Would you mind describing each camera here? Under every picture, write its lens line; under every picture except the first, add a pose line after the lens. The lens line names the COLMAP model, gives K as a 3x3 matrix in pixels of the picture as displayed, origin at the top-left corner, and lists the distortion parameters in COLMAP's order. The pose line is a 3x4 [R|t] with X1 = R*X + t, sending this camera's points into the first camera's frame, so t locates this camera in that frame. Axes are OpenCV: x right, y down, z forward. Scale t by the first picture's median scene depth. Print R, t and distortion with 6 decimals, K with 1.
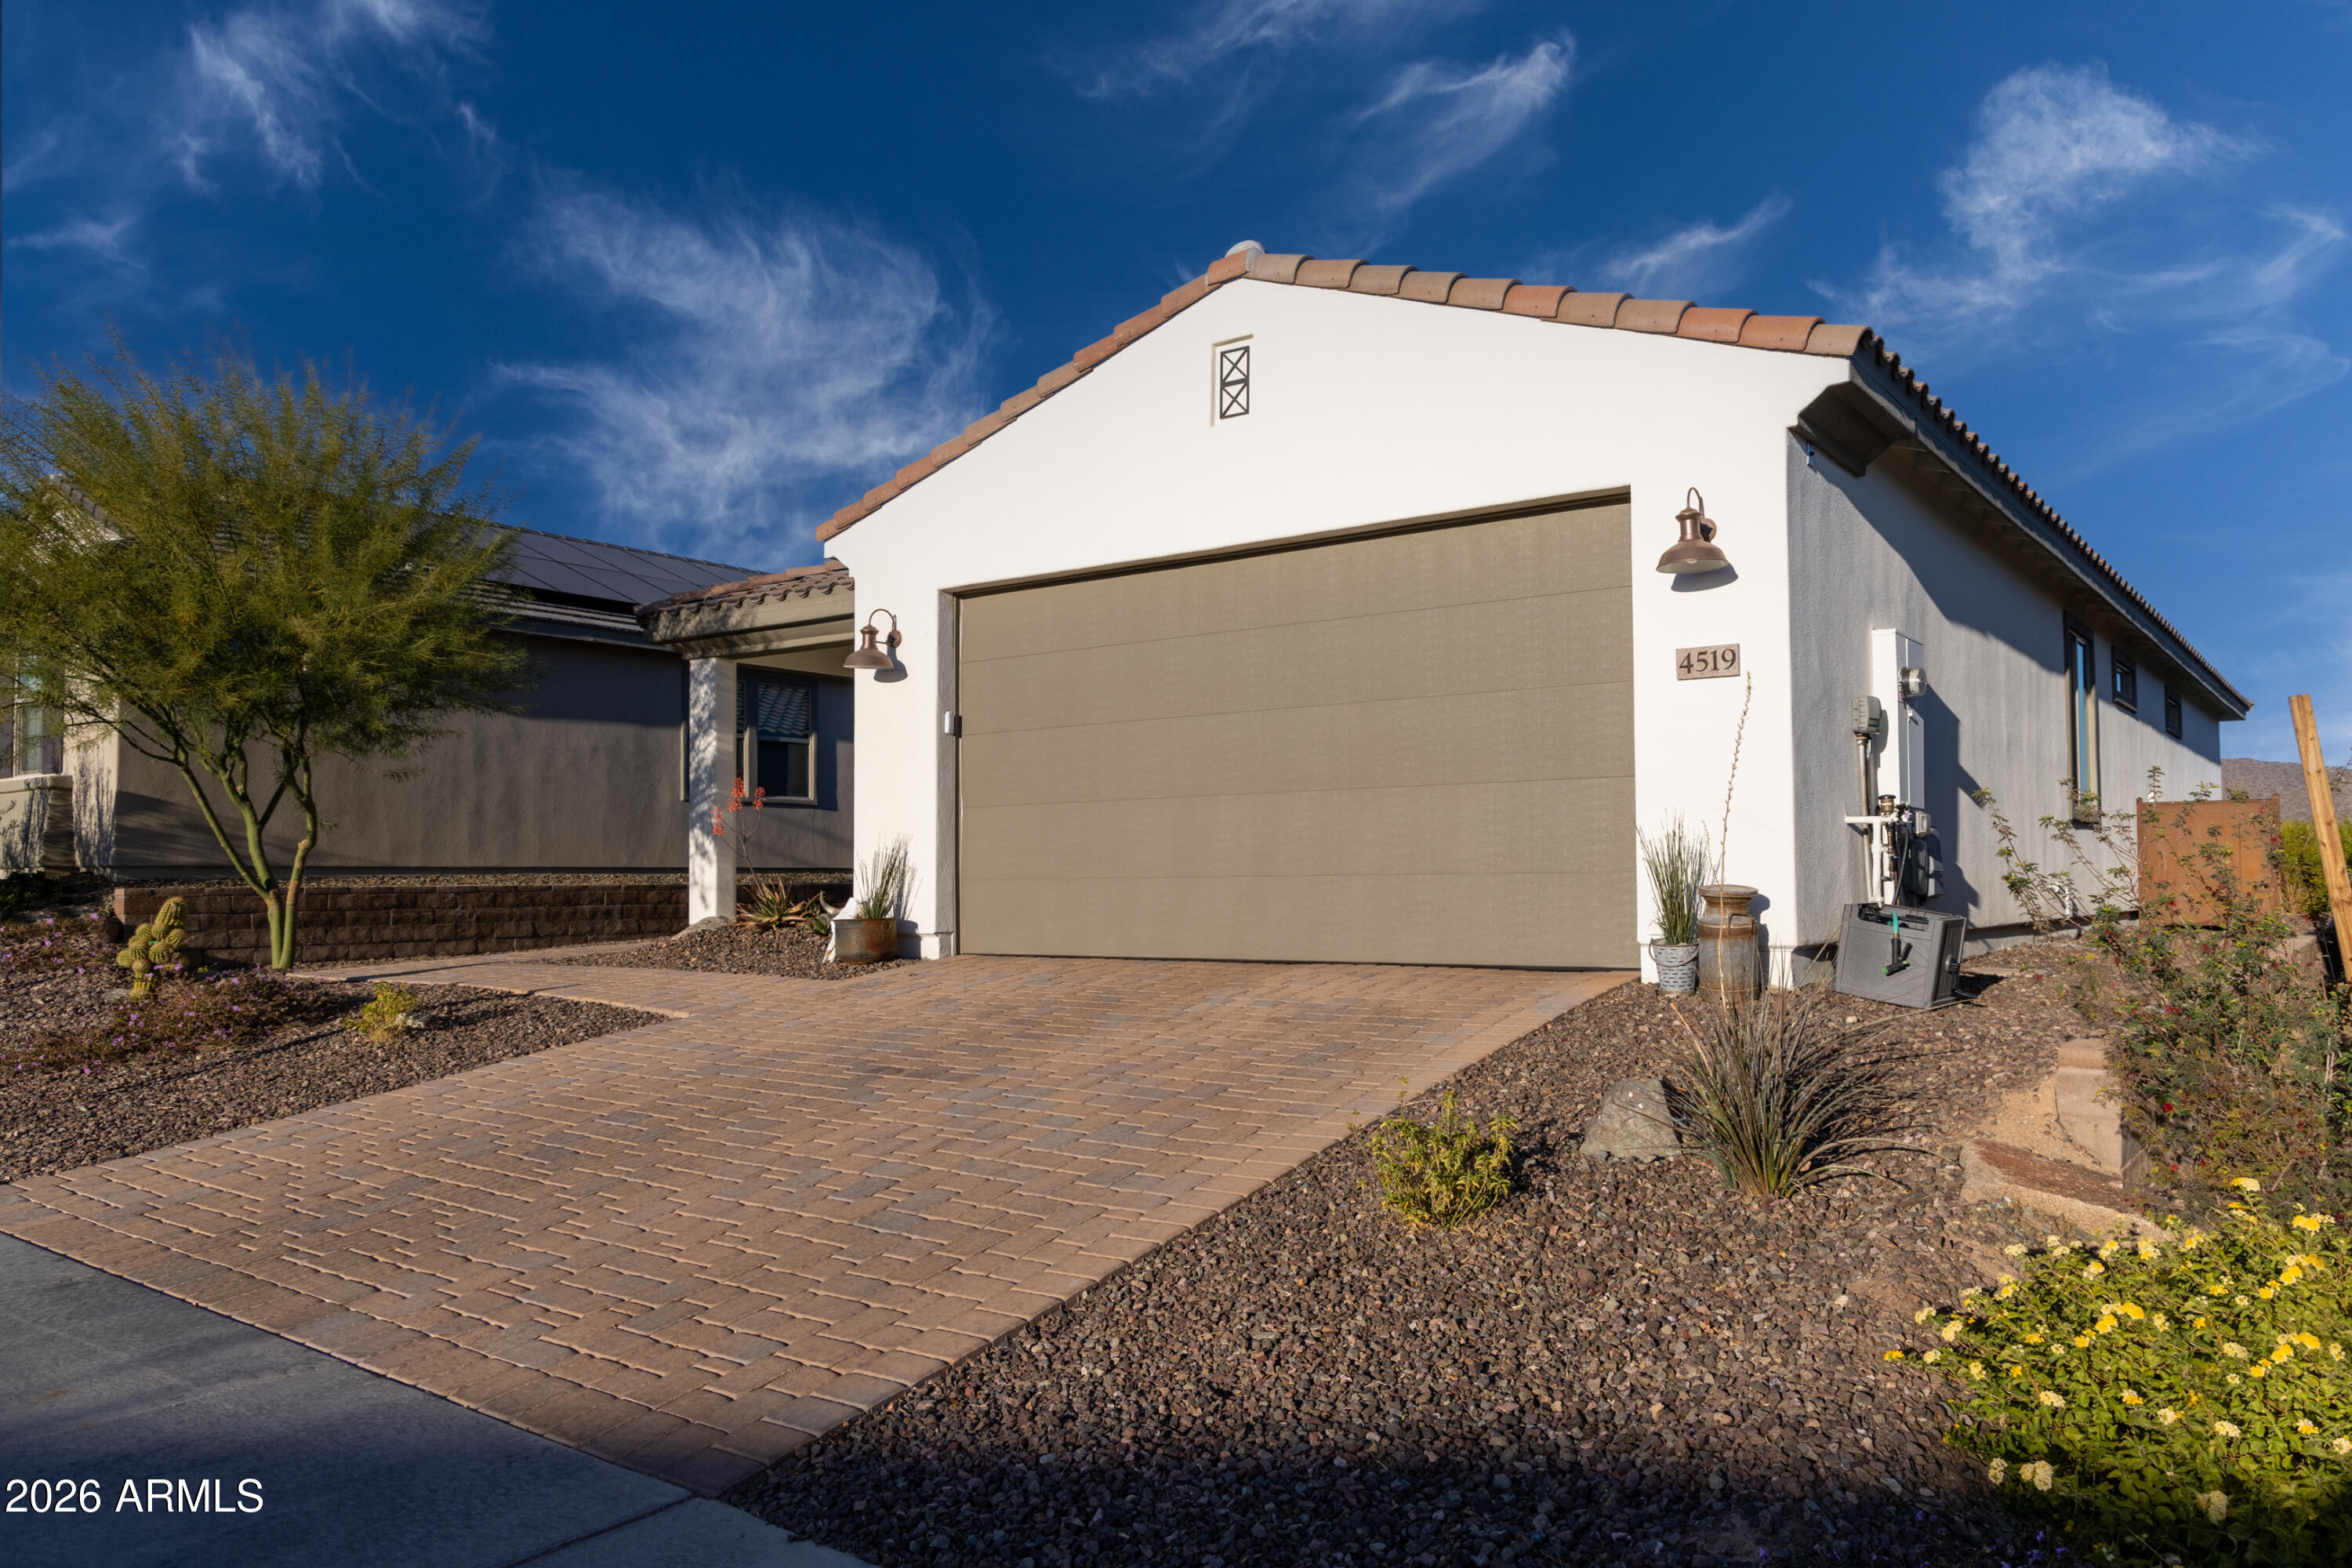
lens RADIAL K [[1612.4, 0, 1176.0], [0, 1612.4, 784.0], [0, 0, 1]] dist [-0.002385, -0.000267]
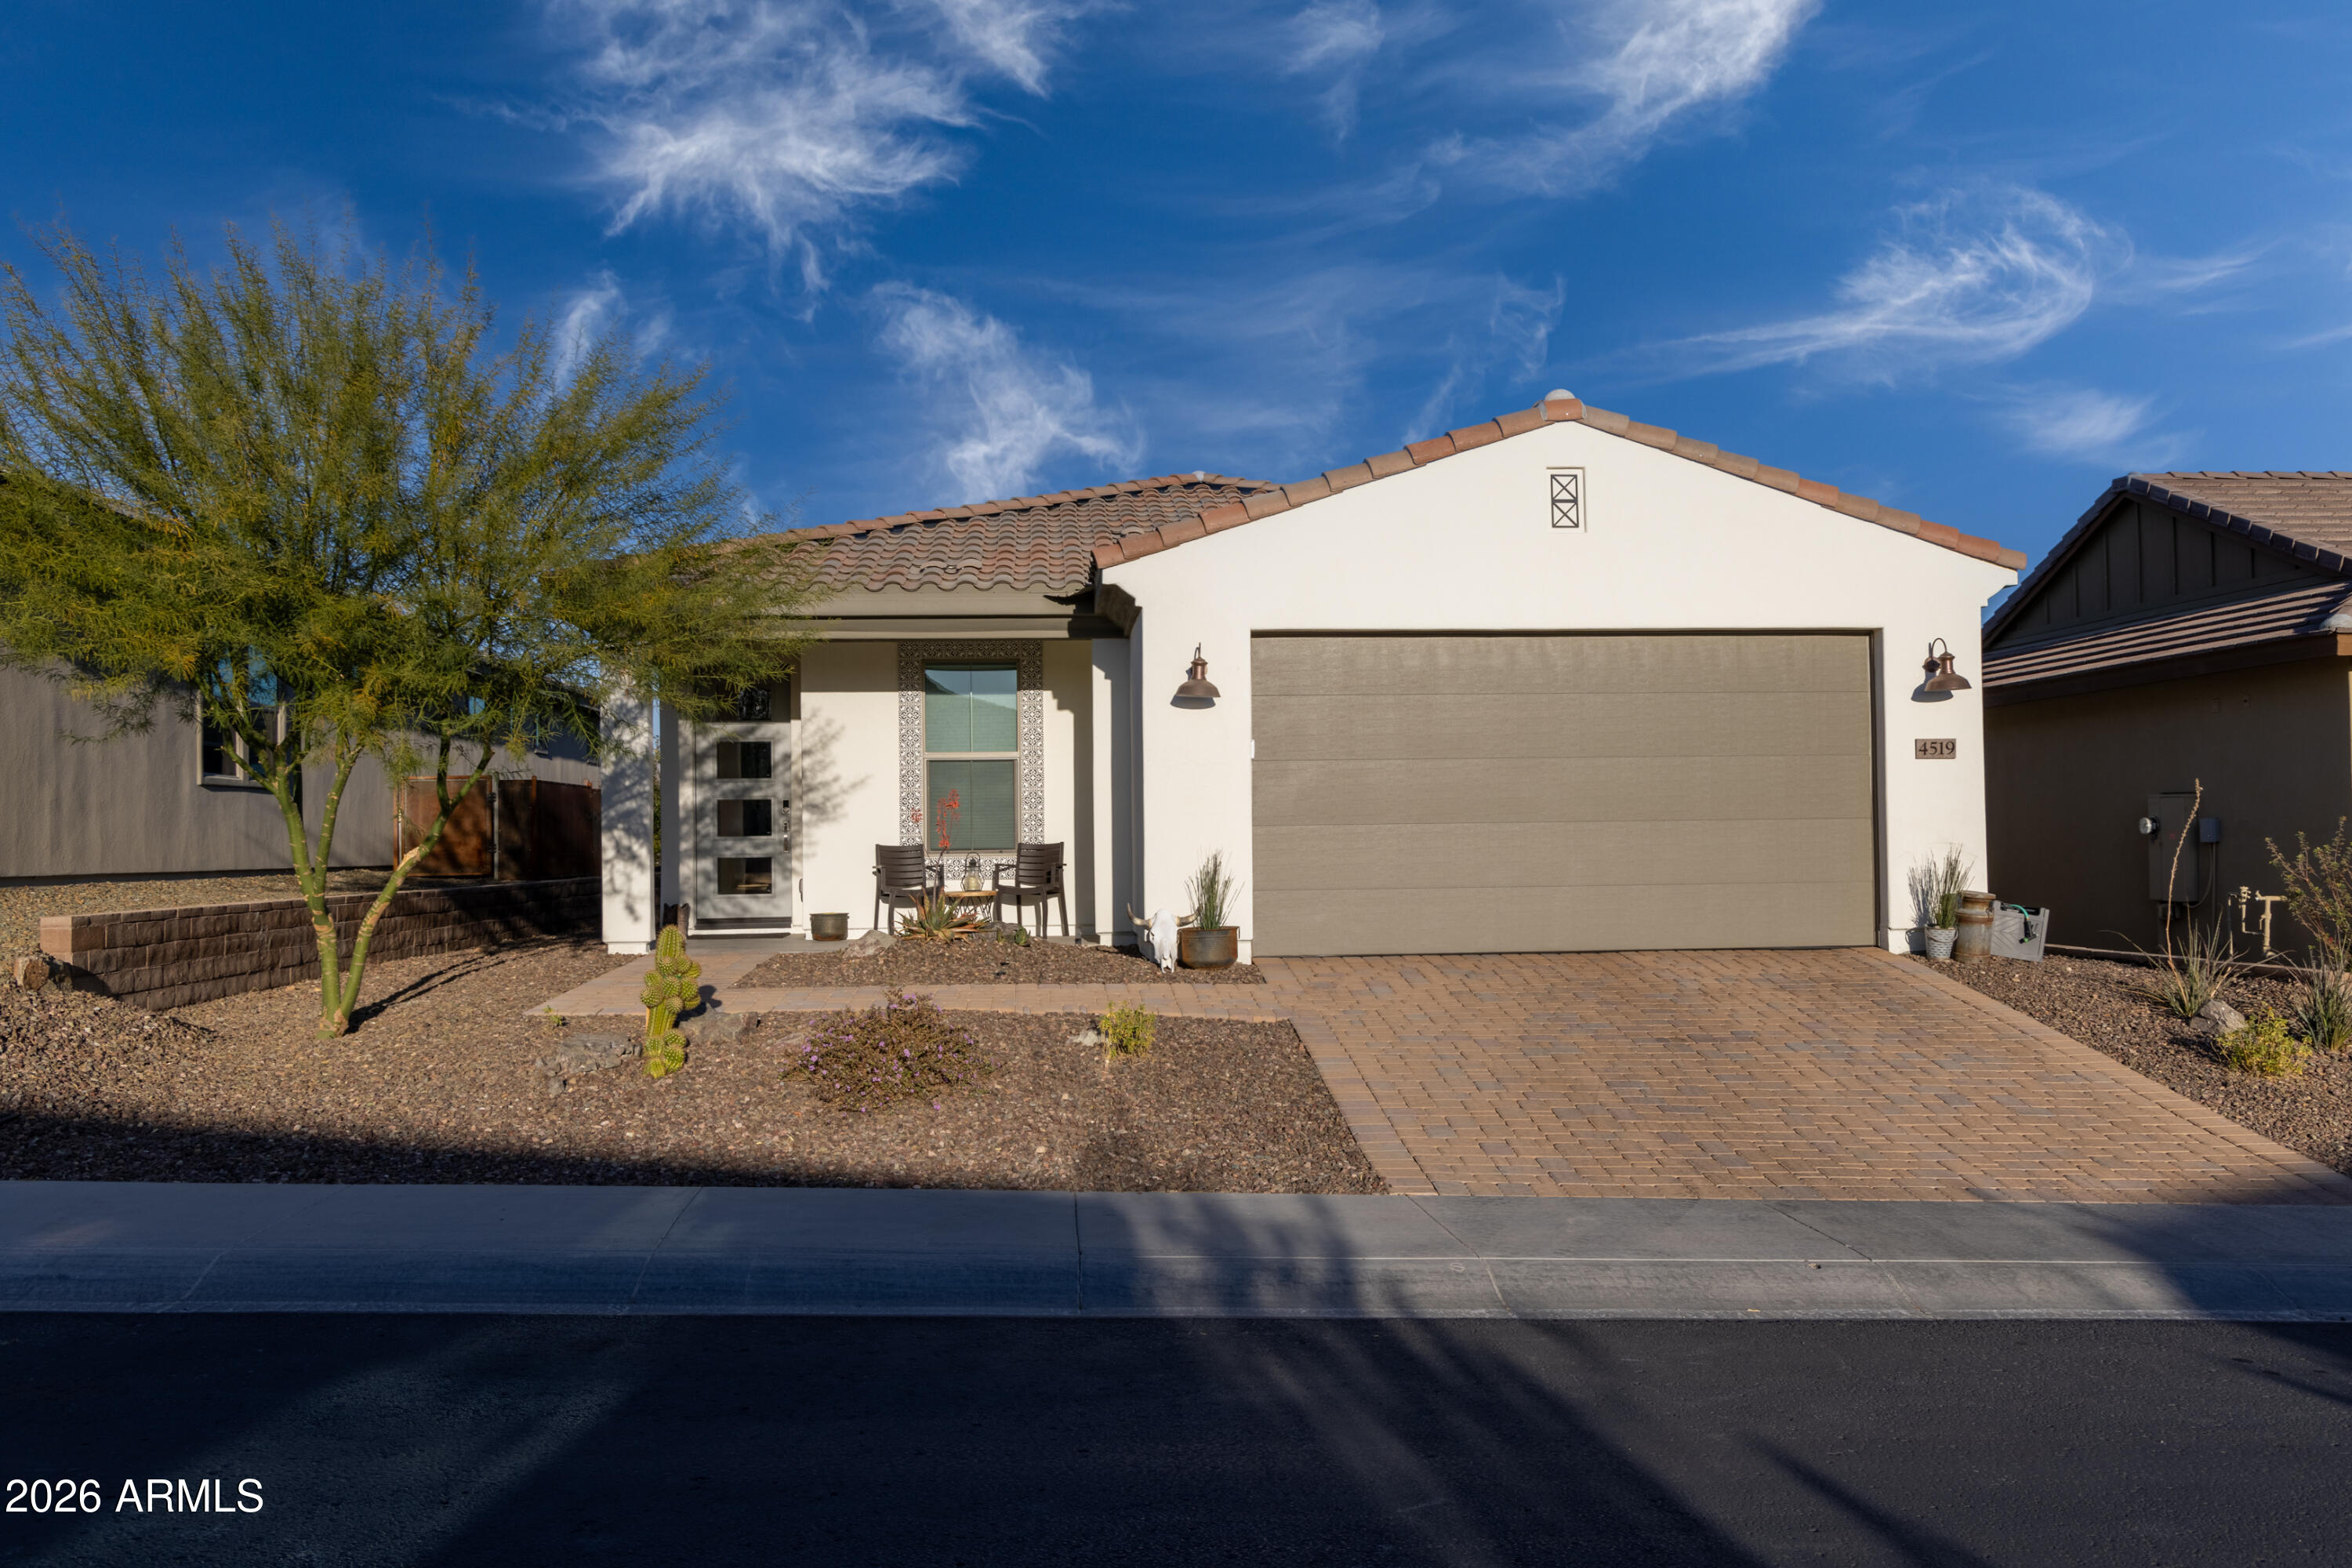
lens RADIAL K [[1920.0, 0, 1176.0], [0, 1920.0, 784.0], [0, 0, 1]] dist [0.006633, 0.001919]
pose [[0.785999, 0.016889, 0.617997, -1.012926], [-0.032146, 0.999391, 0.013574, -0.030392], [-0.617392, -0.030535, 0.786063, -0.016915]]
